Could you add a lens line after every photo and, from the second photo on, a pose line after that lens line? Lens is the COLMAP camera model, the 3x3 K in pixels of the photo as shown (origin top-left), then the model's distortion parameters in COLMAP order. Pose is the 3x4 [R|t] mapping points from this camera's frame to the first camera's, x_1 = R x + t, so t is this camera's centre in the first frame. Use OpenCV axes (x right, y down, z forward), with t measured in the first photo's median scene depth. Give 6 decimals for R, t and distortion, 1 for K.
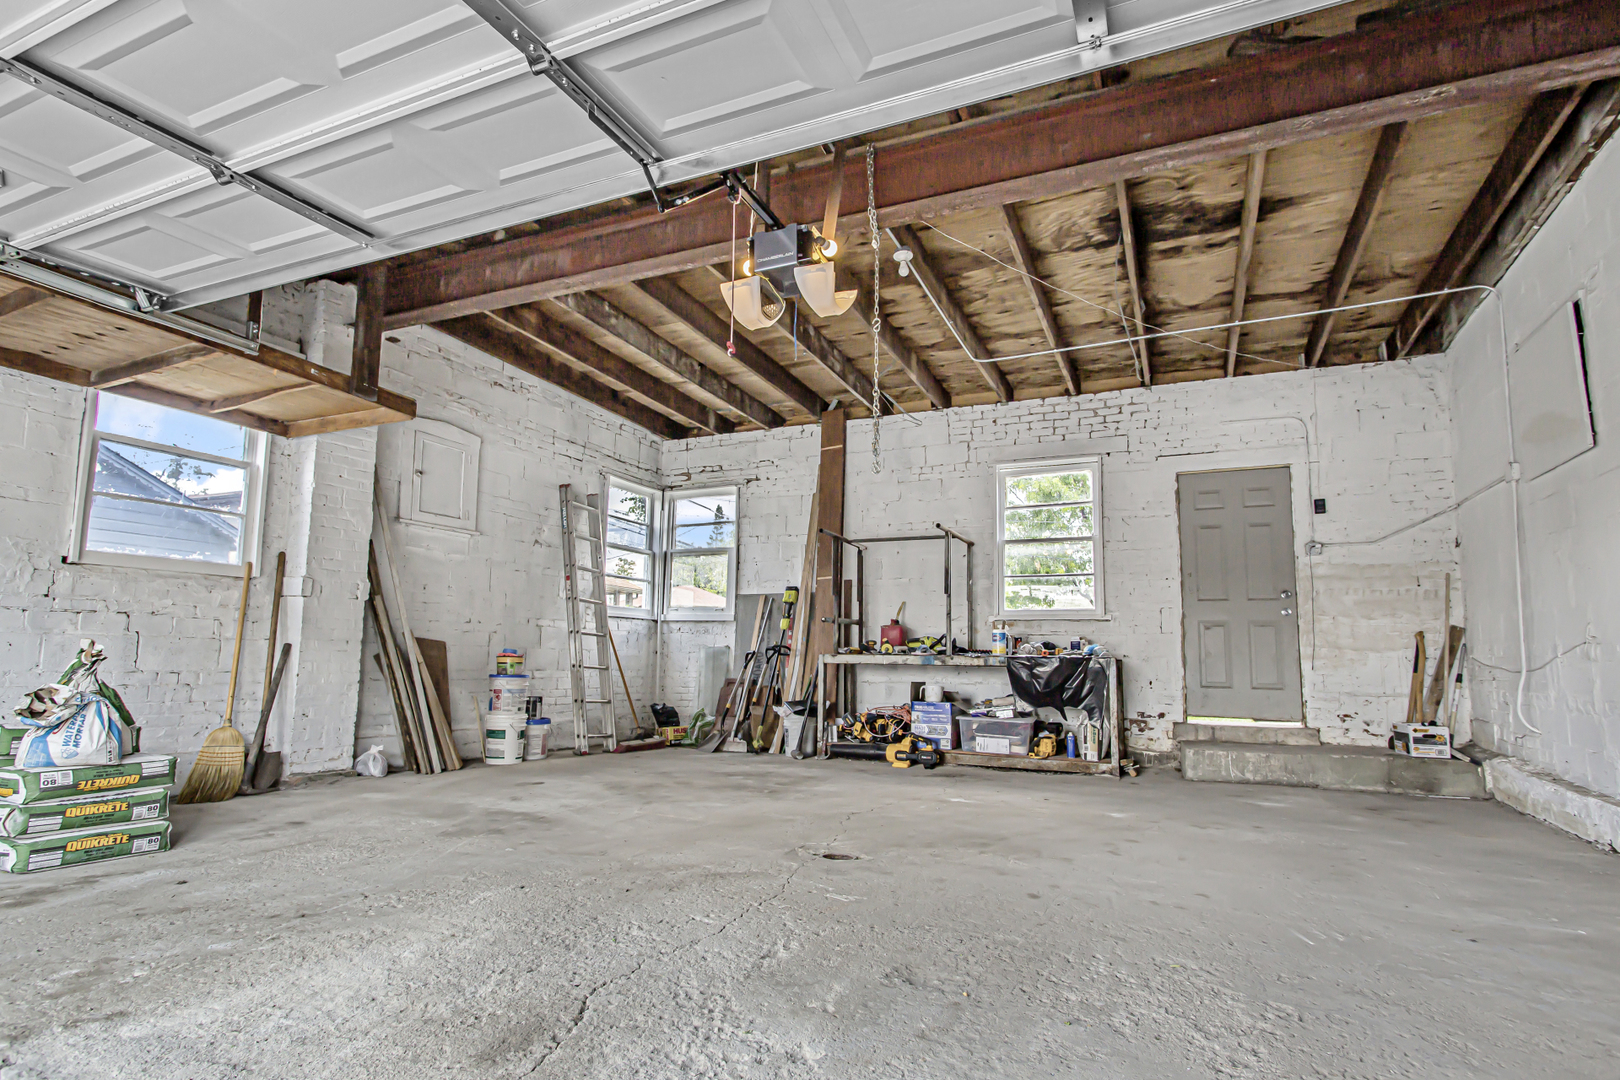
lens RADIAL K [[802.9, 0, 806.2], [0, 802.9, 577.8], [0, 0, 1]] dist [0.003057, 0.001330]
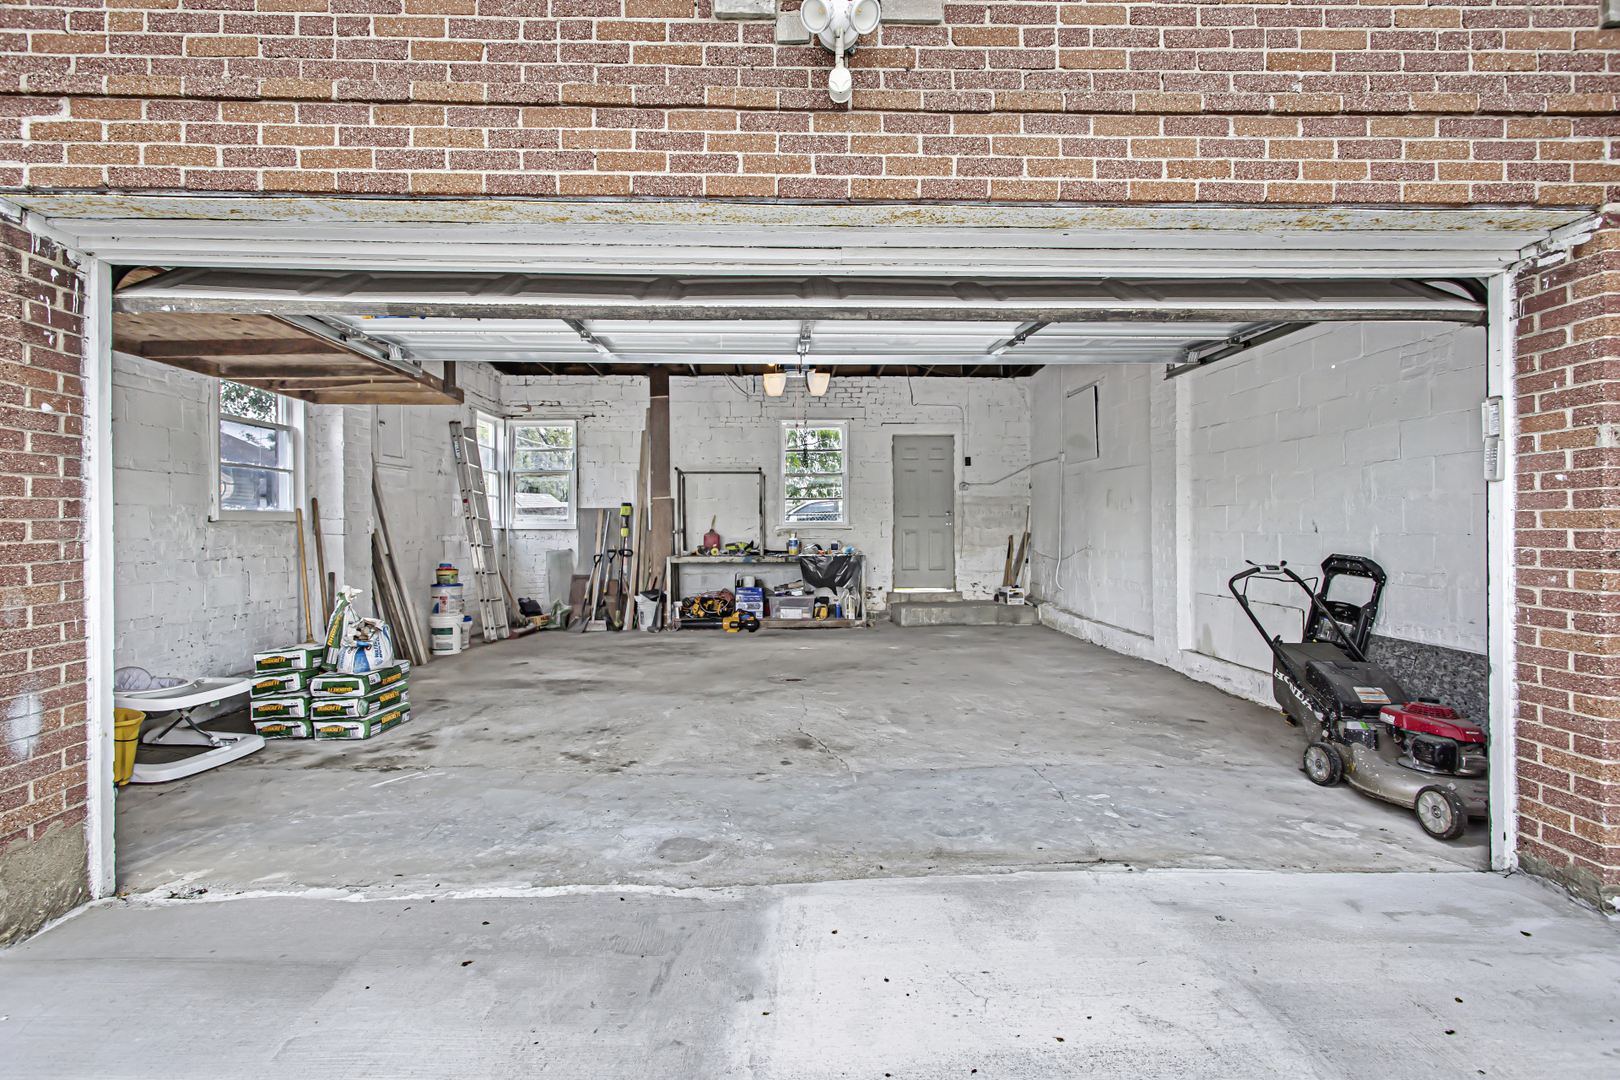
lens RADIAL K [[788.9, 0, 810.0], [0, 788.9, 540.0], [0, 0, 1]] dist [-0.000619, 0.000107]
pose [[0.887496, -0.023480, 0.460218, -0.416593], [-0.031101, 0.993372, 0.110657, -0.097246], [-0.459766, -0.112520, 0.880883, -0.321346]]
